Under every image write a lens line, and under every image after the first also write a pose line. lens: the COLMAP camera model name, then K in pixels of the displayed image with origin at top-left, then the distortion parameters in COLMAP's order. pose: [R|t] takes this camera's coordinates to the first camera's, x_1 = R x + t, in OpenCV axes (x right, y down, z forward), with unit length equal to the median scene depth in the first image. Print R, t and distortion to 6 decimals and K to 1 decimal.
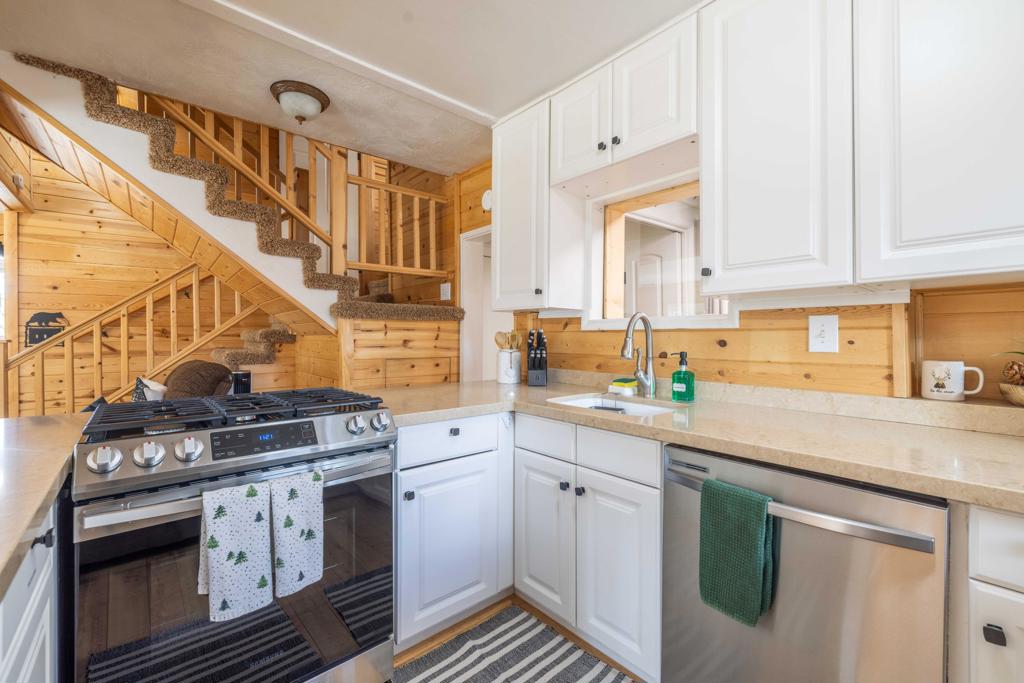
lens RADIAL K [[440.4, 0, 513.4], [0, 440.4, 334.7], [0, 0, 1]] dist [0.016968, -0.000341]
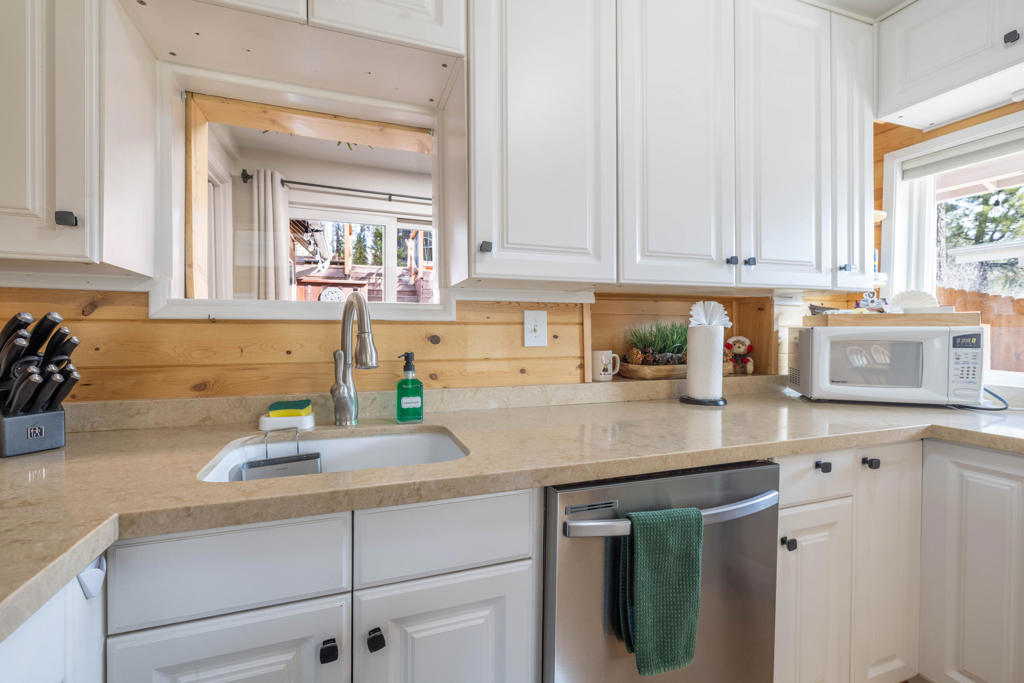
lens RADIAL K [[433.8, 0, 503.5], [0, 433.8, 337.0], [0, 0, 1]] dist [-0.000615, 0.000031]
pose [[0.349055, -0.011549, 0.937031, -0.208830], [-0.005184, 0.999885, 0.014255, 0.003023], [-0.937088, -0.009833, 0.348955, 0.571334]]
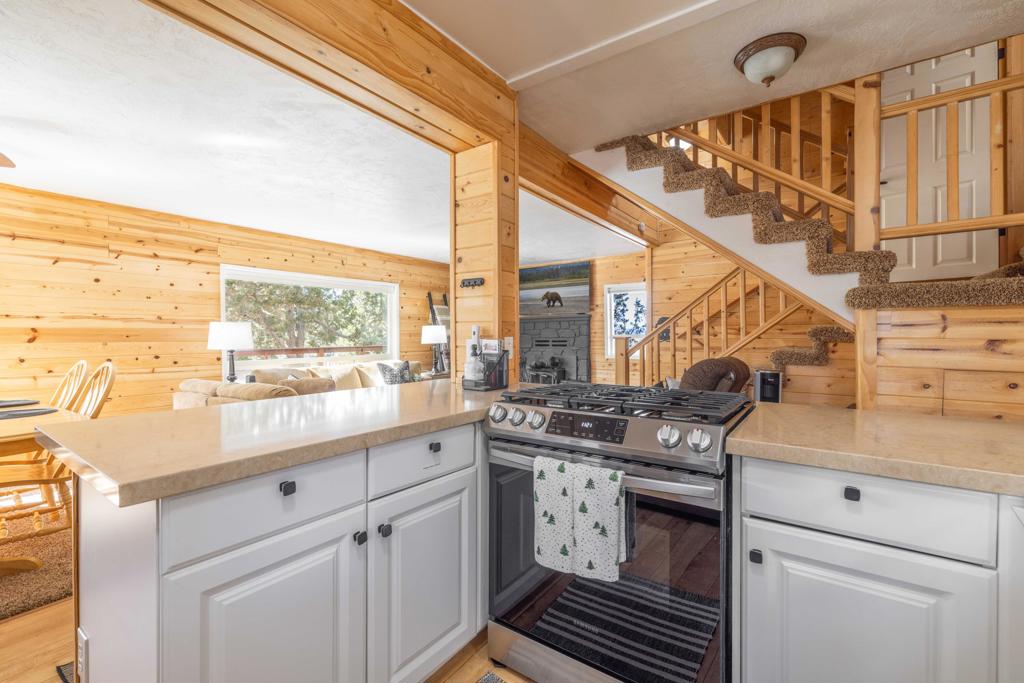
lens RADIAL K [[446.6, 0, 508.9], [0, 446.6, 339.2], [0, 0, 1]] dist [0.016223, -0.000175]
pose [[0.231512, 0.008975, -0.972791, 0.330875], [0.003703, 0.999942, 0.010107, 0.005134], [0.972825, -0.005942, 0.231466, 0.393718]]
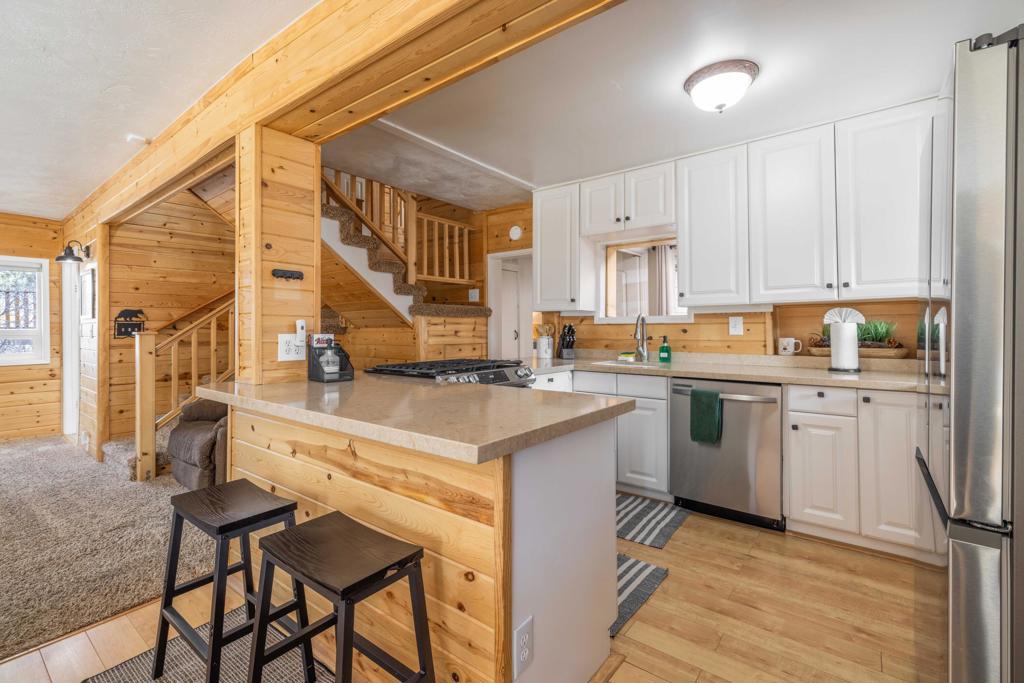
lens RADIAL K [[441.9, 0, 499.7], [0, 441.9, 323.1], [0, 0, 1]] dist [0.037644, 0.000093]
pose [[0.988412, -0.001811, 0.151787, -0.542733], [0.003209, 0.999955, -0.008967, 0.000675], [-0.151764, 0.009350, 0.988373, -0.682746]]
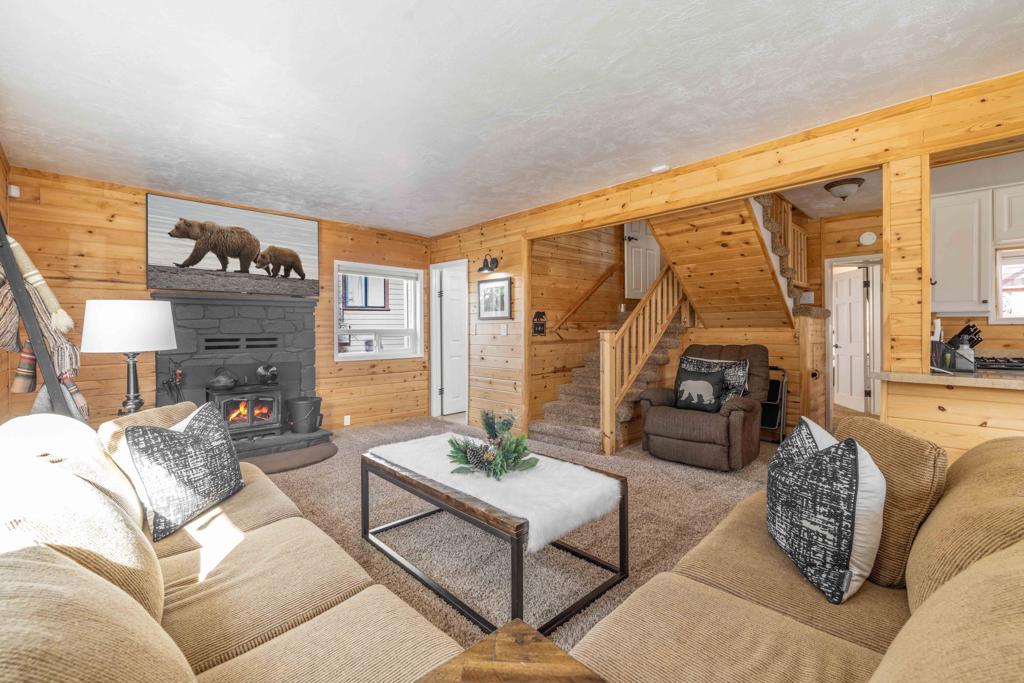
lens RADIAL K [[440.4, 0, 513.4], [0, 440.4, 334.7], [0, 0, 1]] dist [0.016968, -0.000341]
pose [[0.997641, -0.000756, 0.068647, -2.324223], [0.000164, 0.999963, 0.008638, 0.019734], [-0.068651, -0.008606, 0.997604, -0.745564]]
